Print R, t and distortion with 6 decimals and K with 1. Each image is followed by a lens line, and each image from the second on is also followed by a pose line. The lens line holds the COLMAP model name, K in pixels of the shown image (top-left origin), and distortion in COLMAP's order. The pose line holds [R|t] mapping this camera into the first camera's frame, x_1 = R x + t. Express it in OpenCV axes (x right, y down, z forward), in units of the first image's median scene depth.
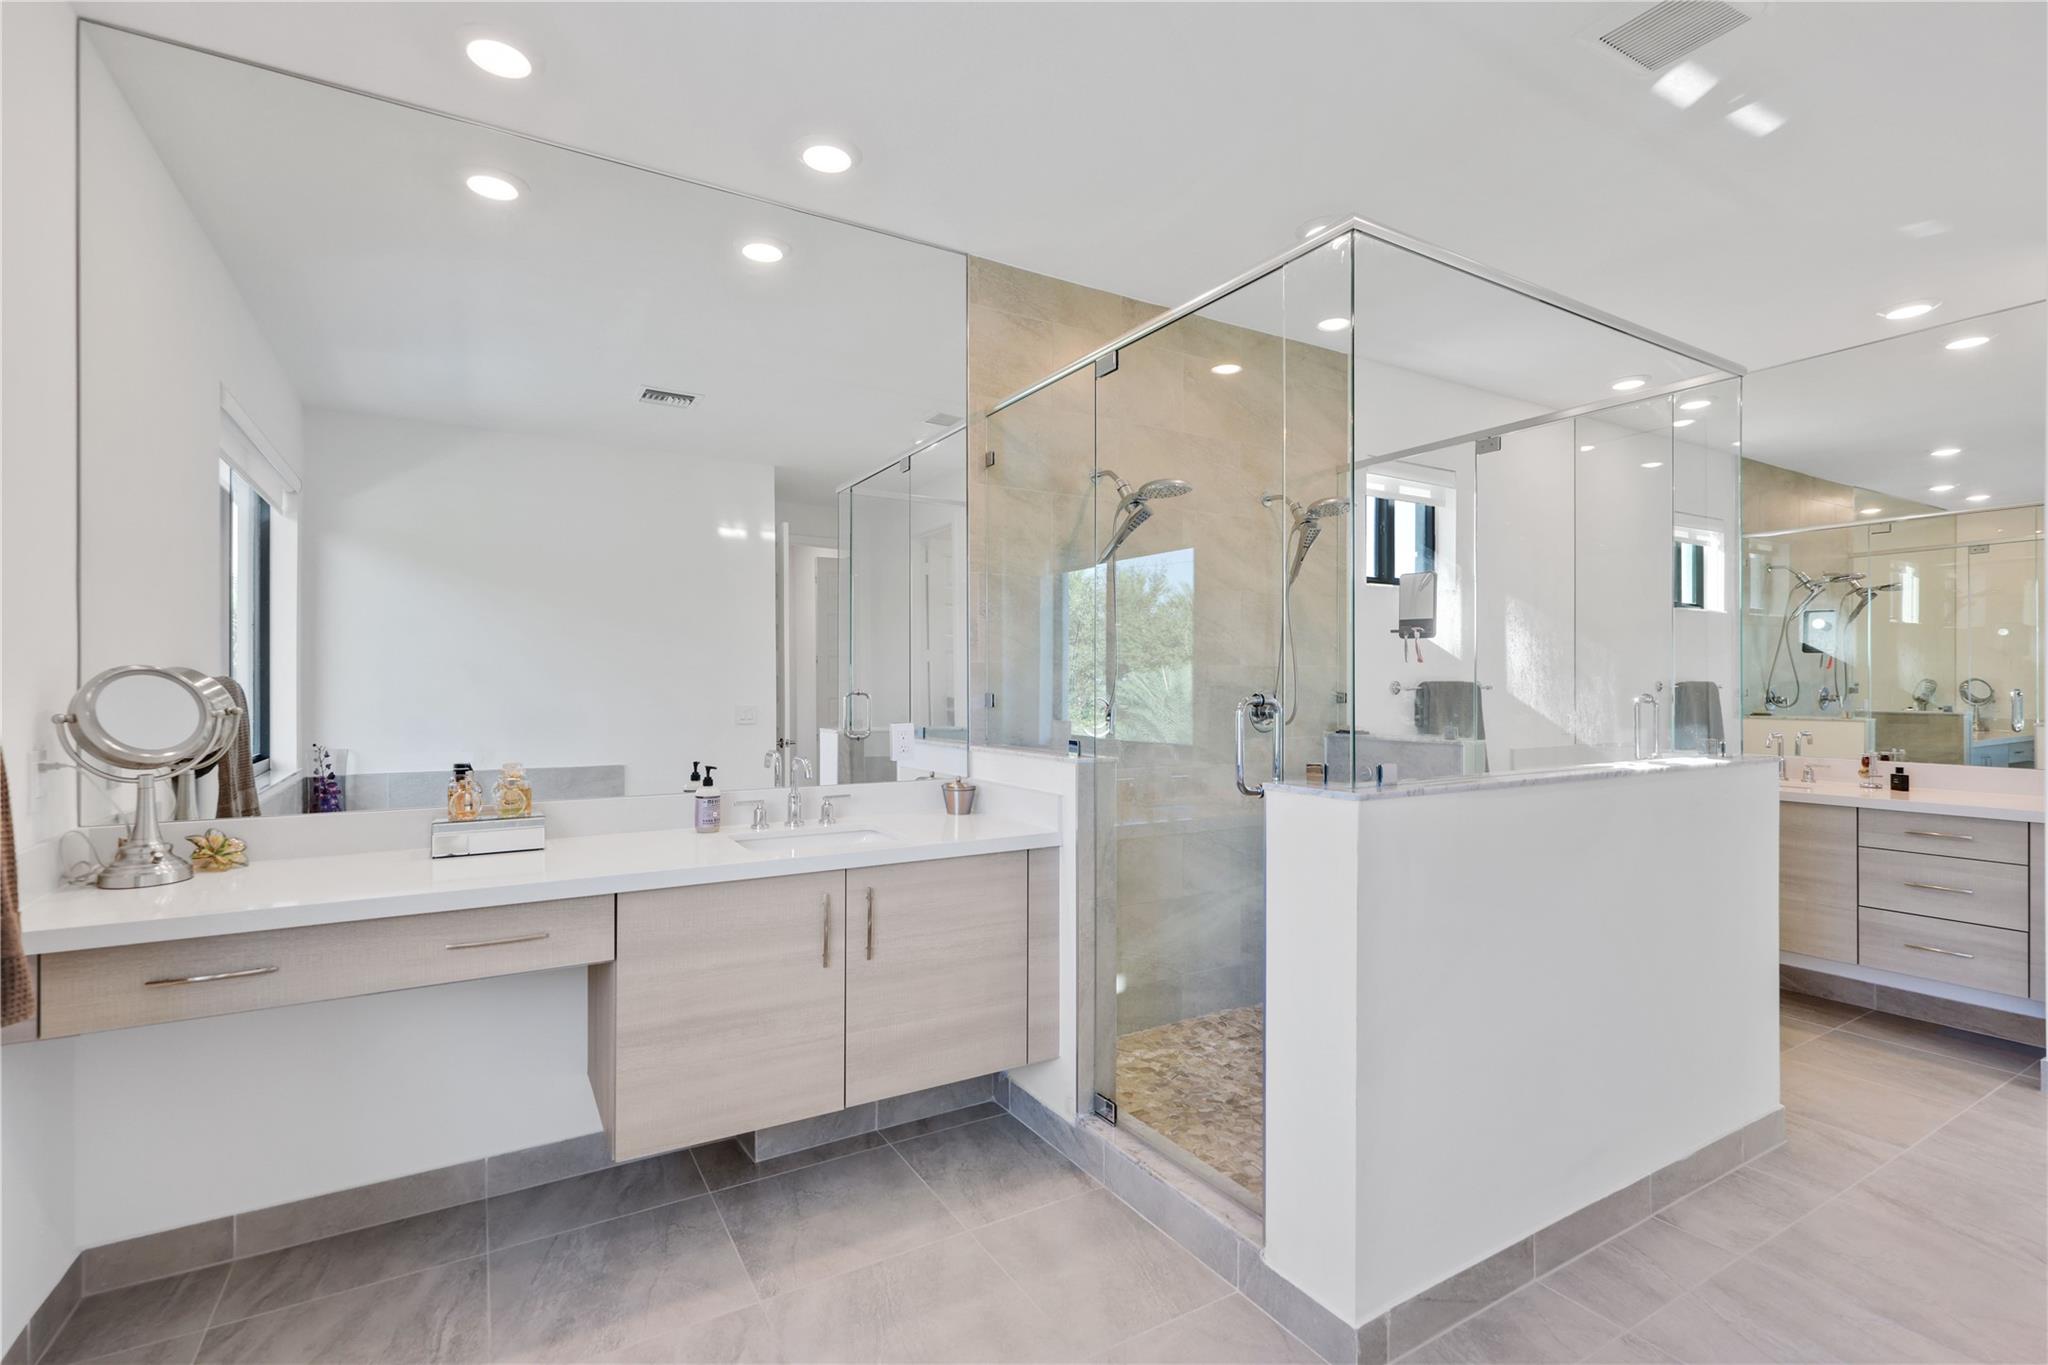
lens RADIAL K [[931.4, 0, 1024.7], [0, 931.4, 688.5], [0, 0, 1]] dist [0.002917, -0.000278]
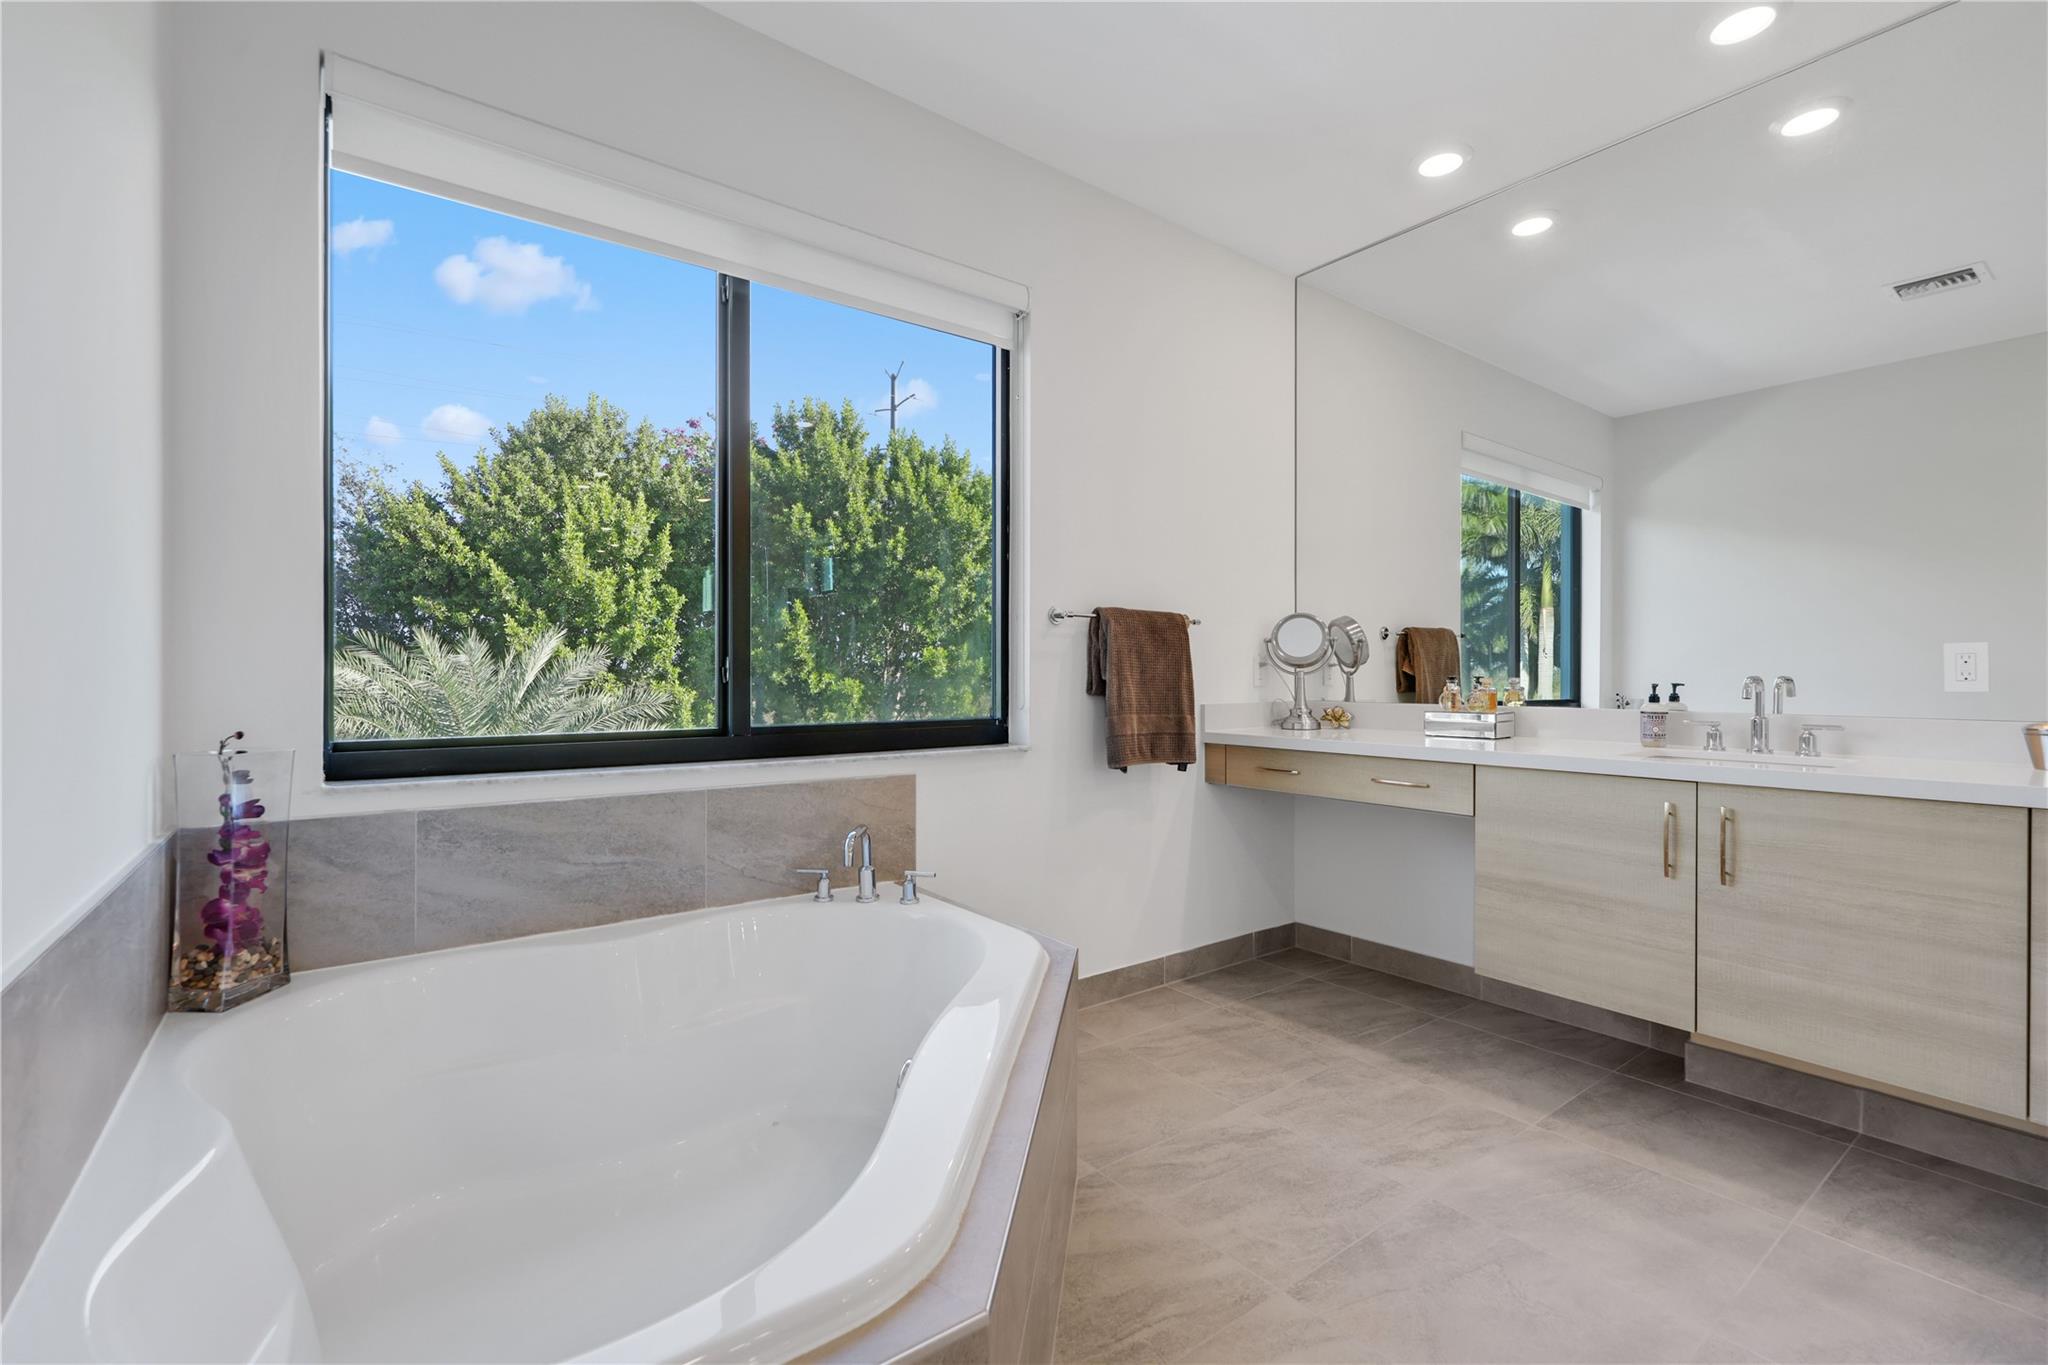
lens RADIAL K [[873.7, 0, 1022.3], [0, 873.7, 674.5], [0, 0, 1]] dist [-0.001487, -0.000309]
pose [[0.119089, 0.002190, -0.992881, 0.618161], [-0.003910, 0.999991, 0.001737, 0.084880], [0.992876, 0.003675, 0.119097, 0.206563]]
